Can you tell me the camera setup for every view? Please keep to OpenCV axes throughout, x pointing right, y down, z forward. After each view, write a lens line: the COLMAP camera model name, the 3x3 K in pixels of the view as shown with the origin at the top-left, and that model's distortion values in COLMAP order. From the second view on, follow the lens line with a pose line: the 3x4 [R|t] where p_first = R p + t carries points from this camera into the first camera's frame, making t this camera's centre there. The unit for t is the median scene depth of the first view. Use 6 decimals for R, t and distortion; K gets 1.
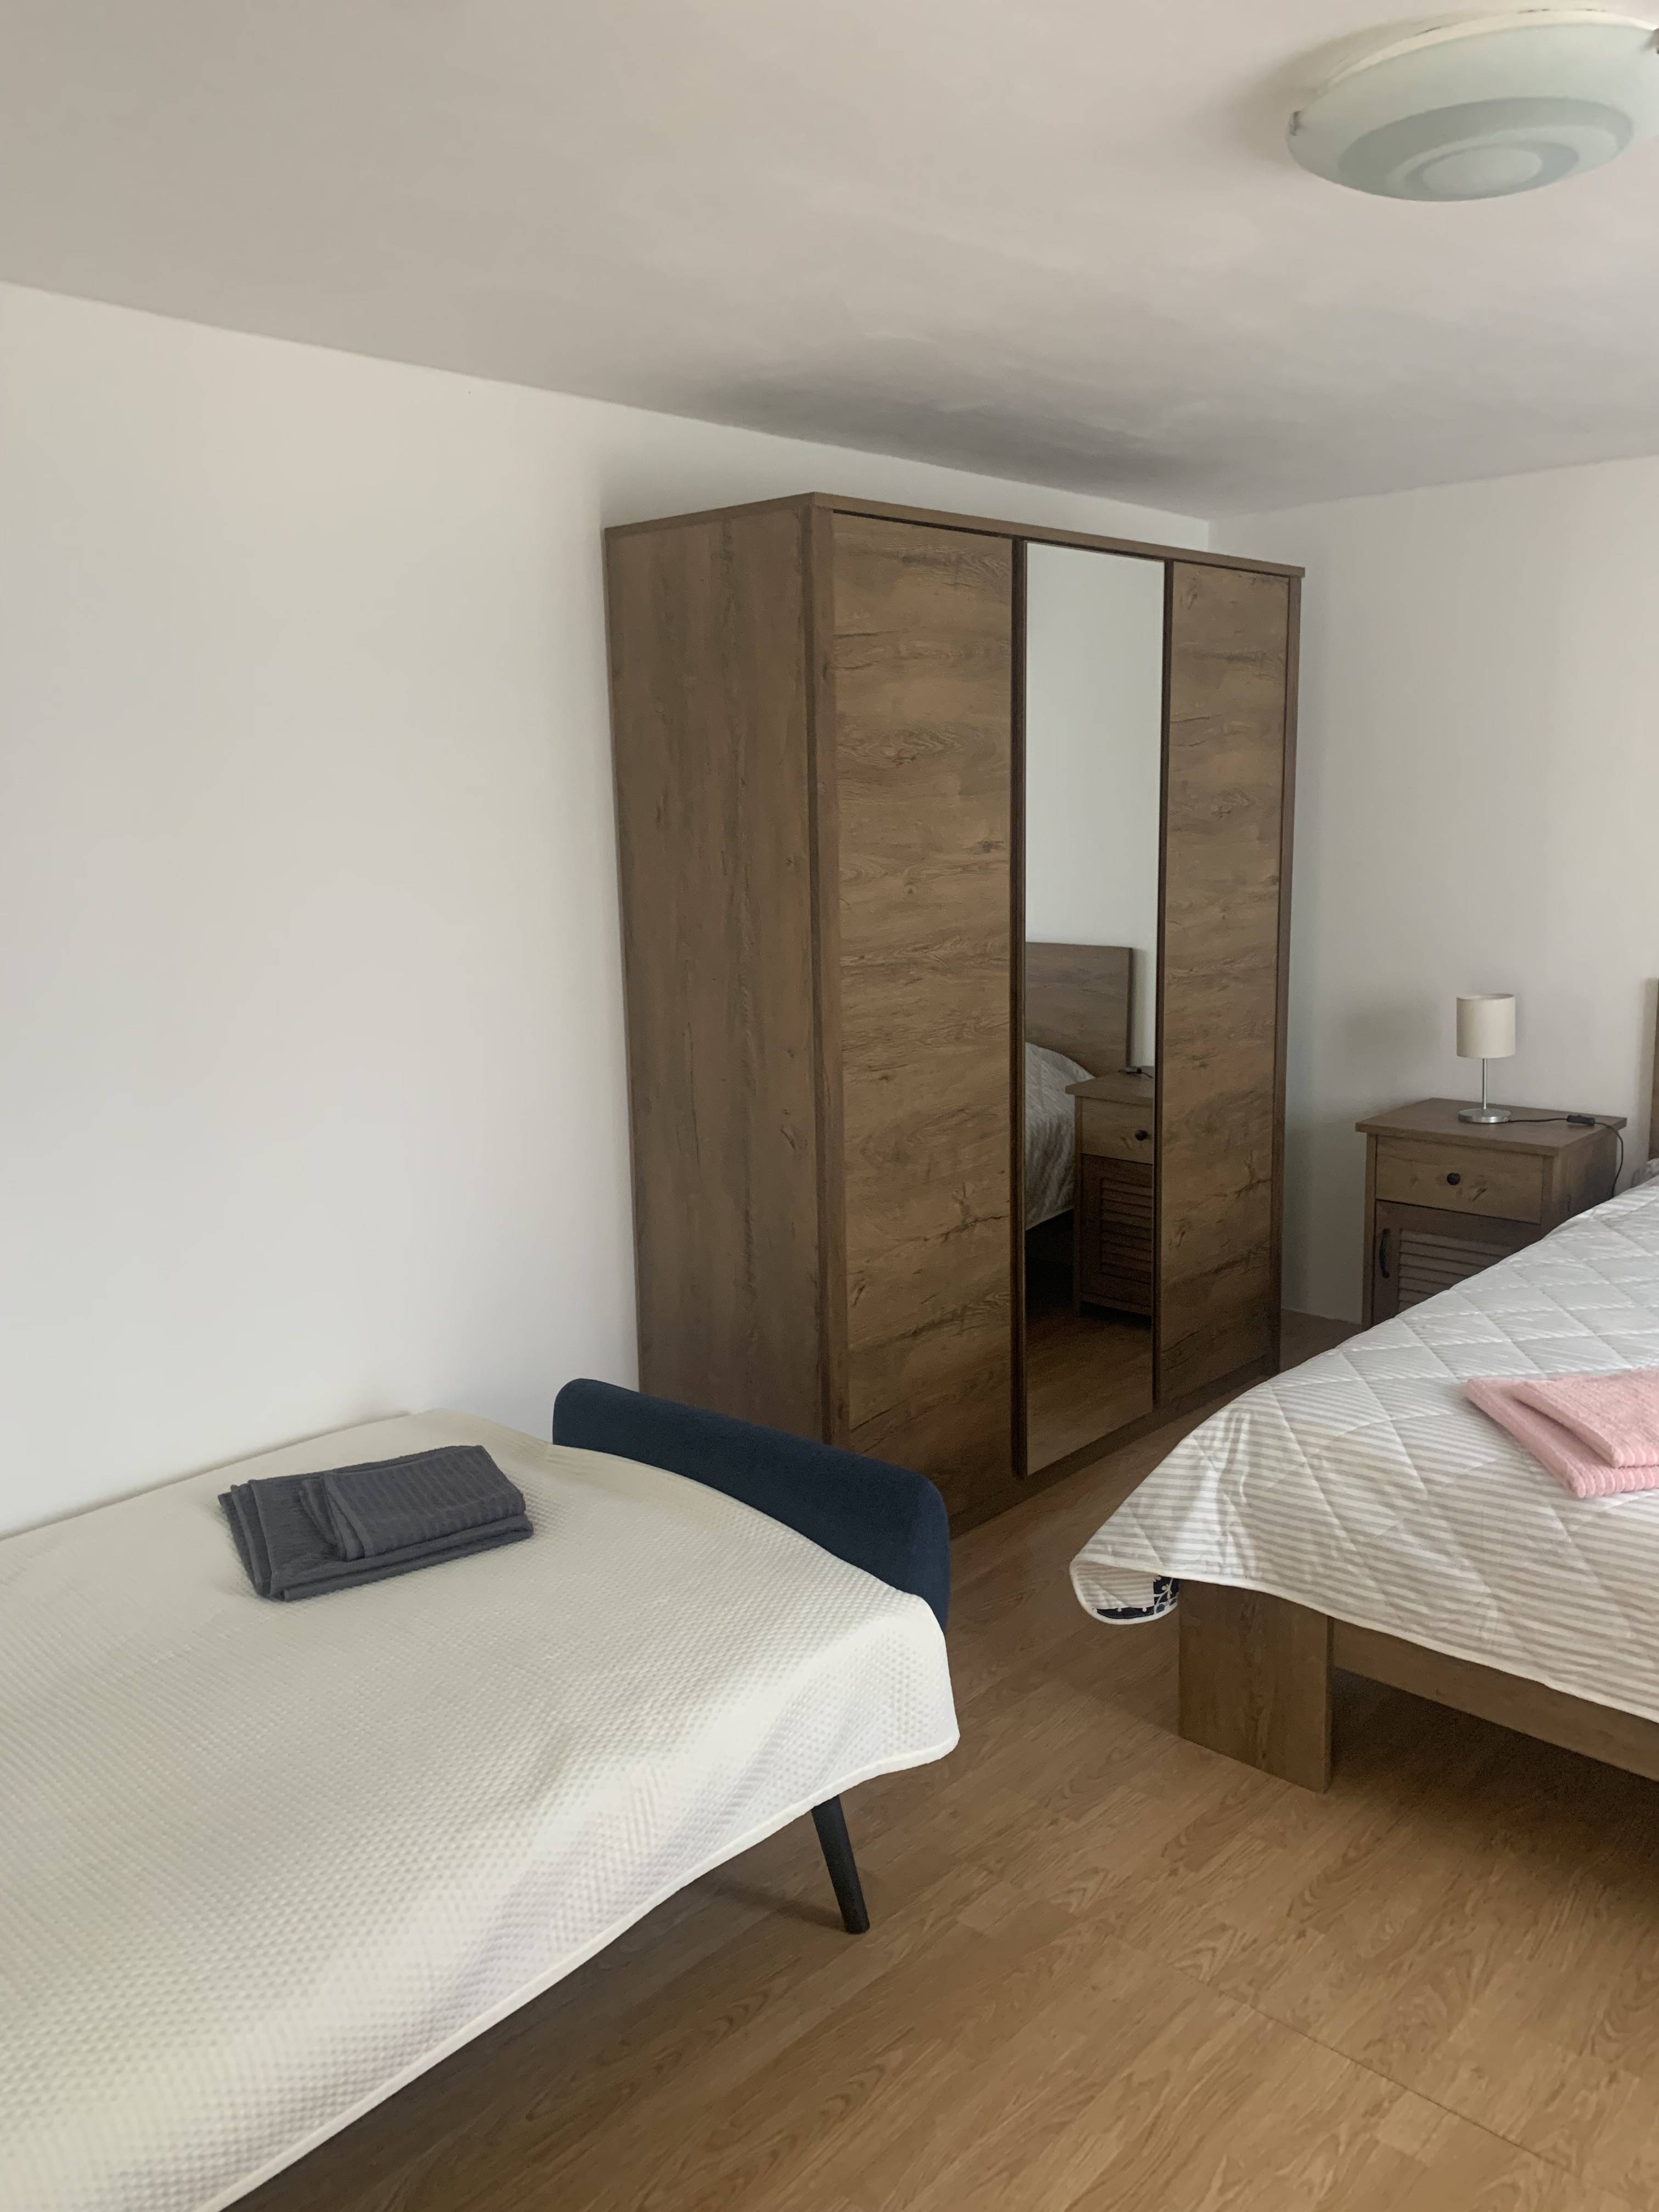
lens RADIAL K [[1652.0, 0, 823.0], [0, 1652.0, 1095.5], [0, 0, 1]] dist [0.010997, -0.035588]
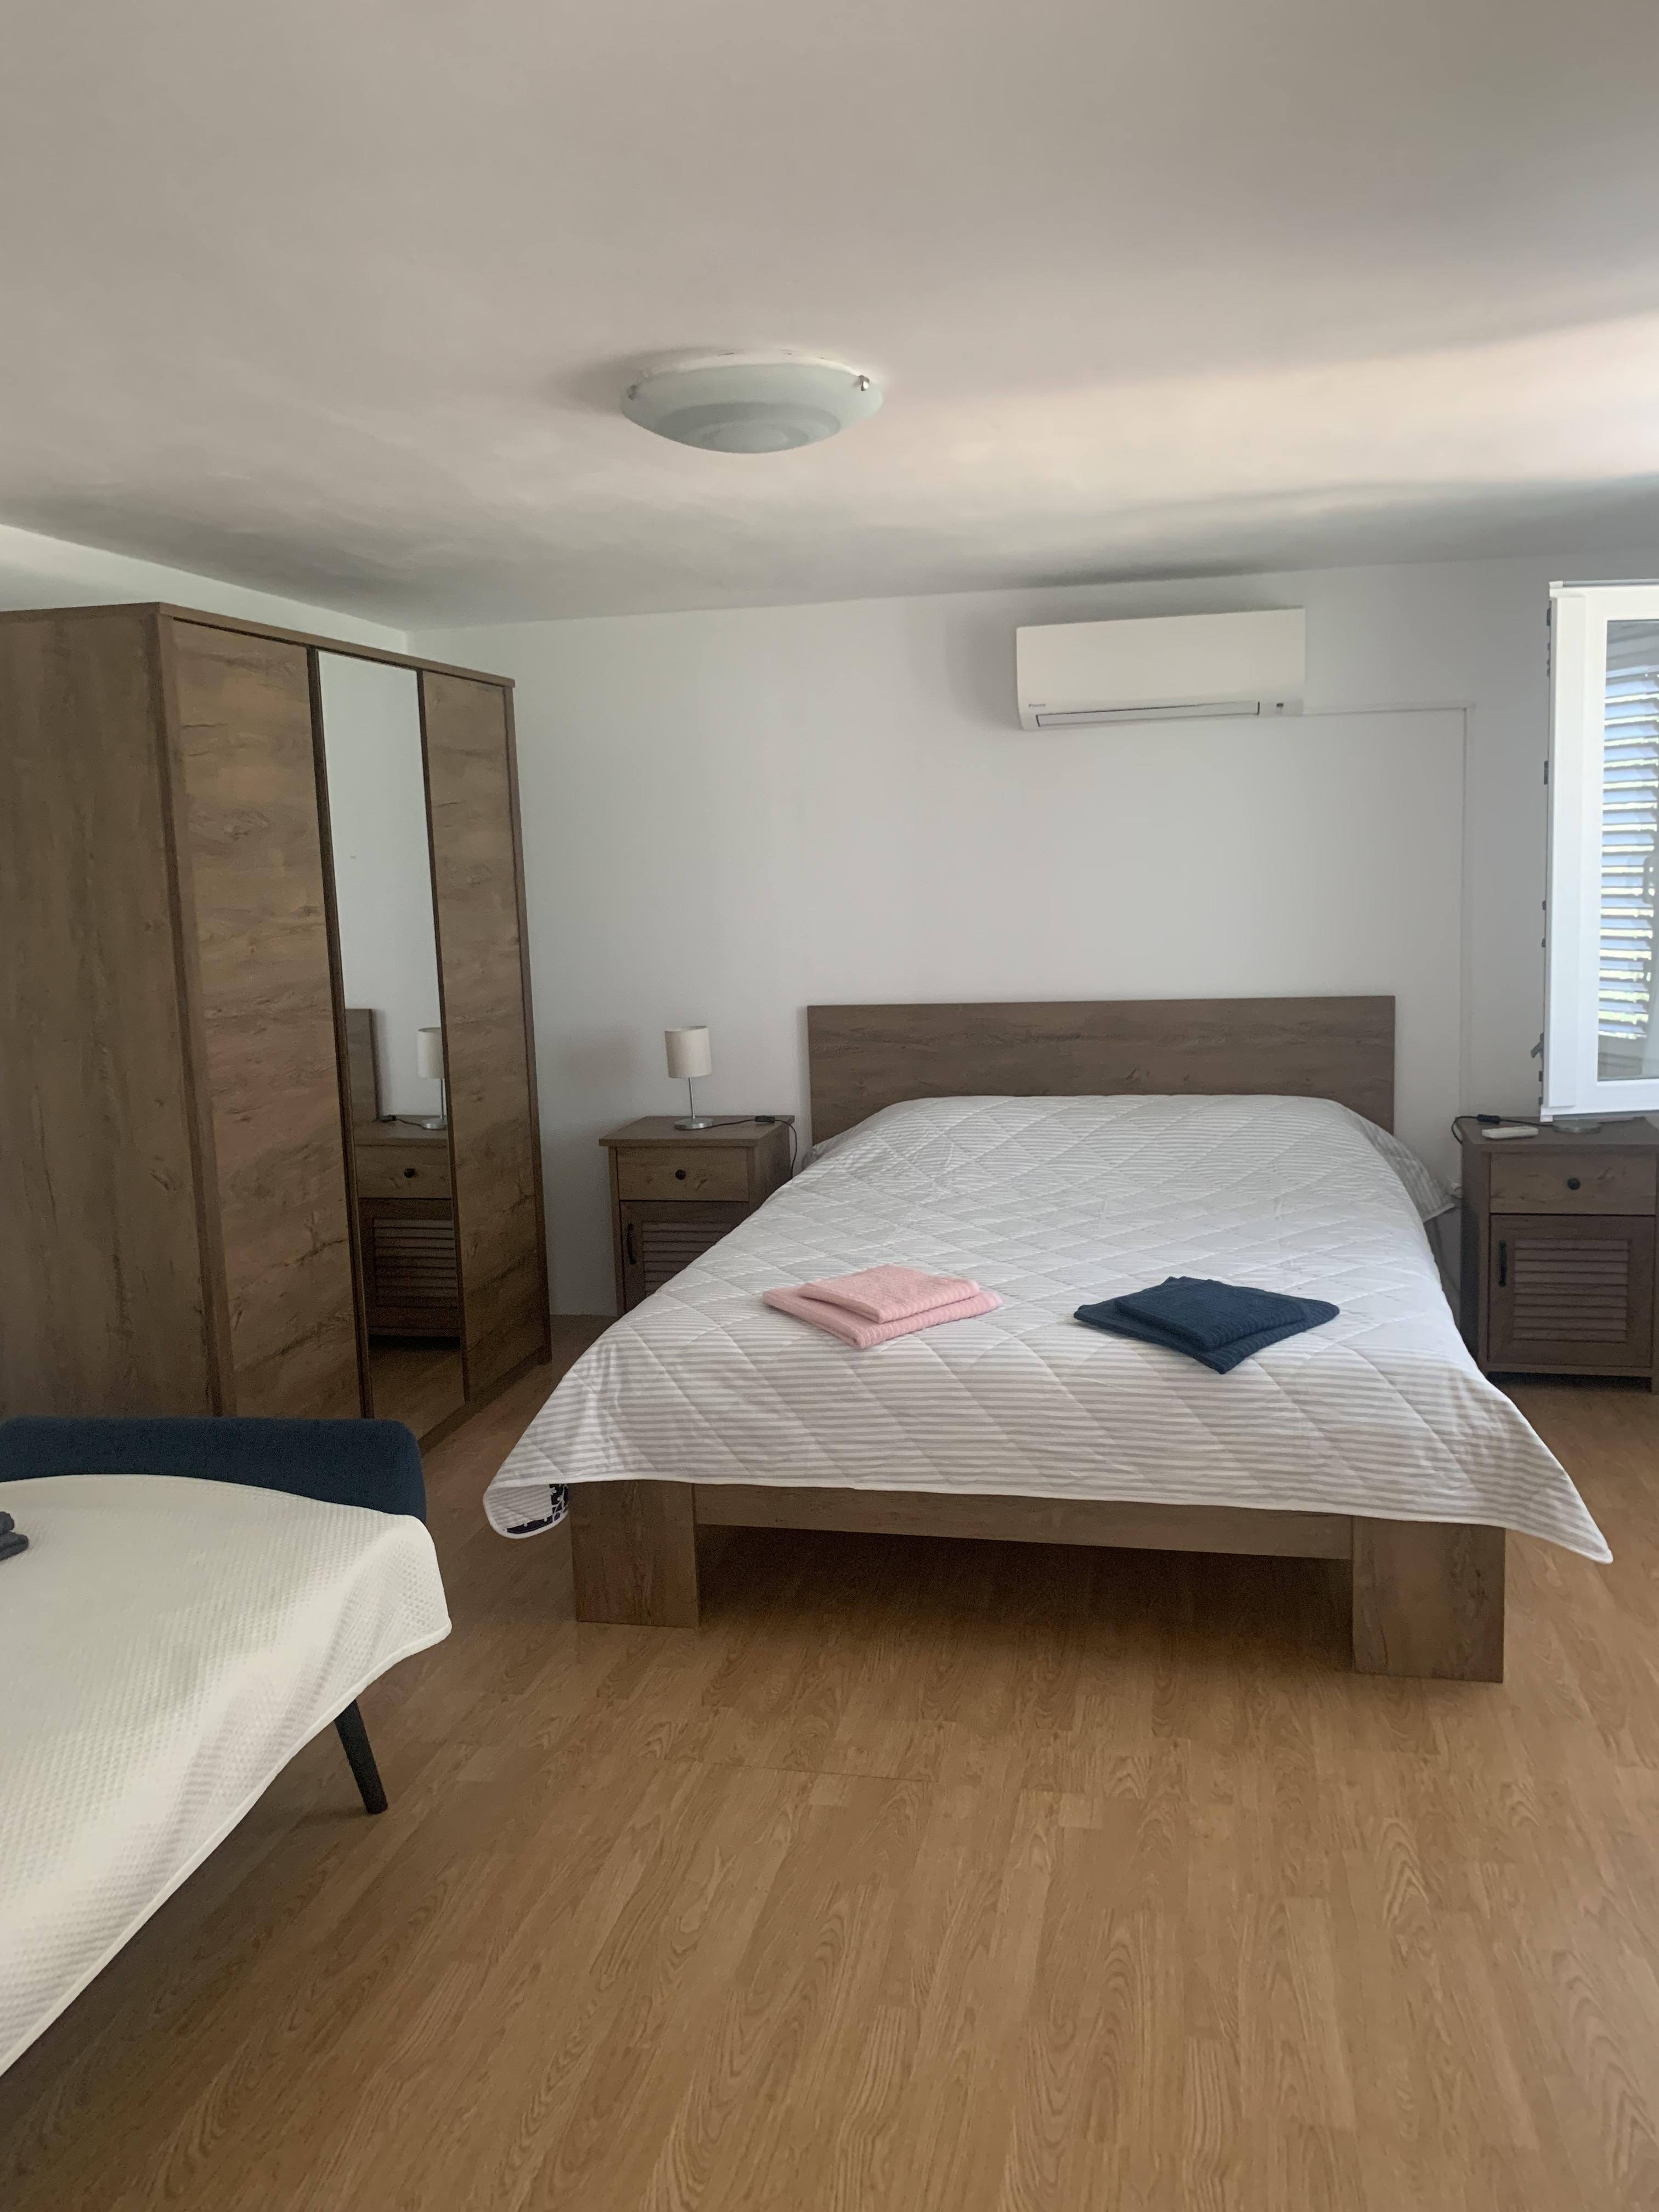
lens RADIAL K [[1666.0, 0, 829.5], [0, 1666.0, 1106.0], [0, 0, 1]] dist [0.003726, -0.158225]
pose [[0.852760, -0.079487, 0.516219, -0.239617], [0.104022, 0.994399, -0.018721, 0.050100], [-0.511839, 0.069663, 0.856252, -0.188116]]
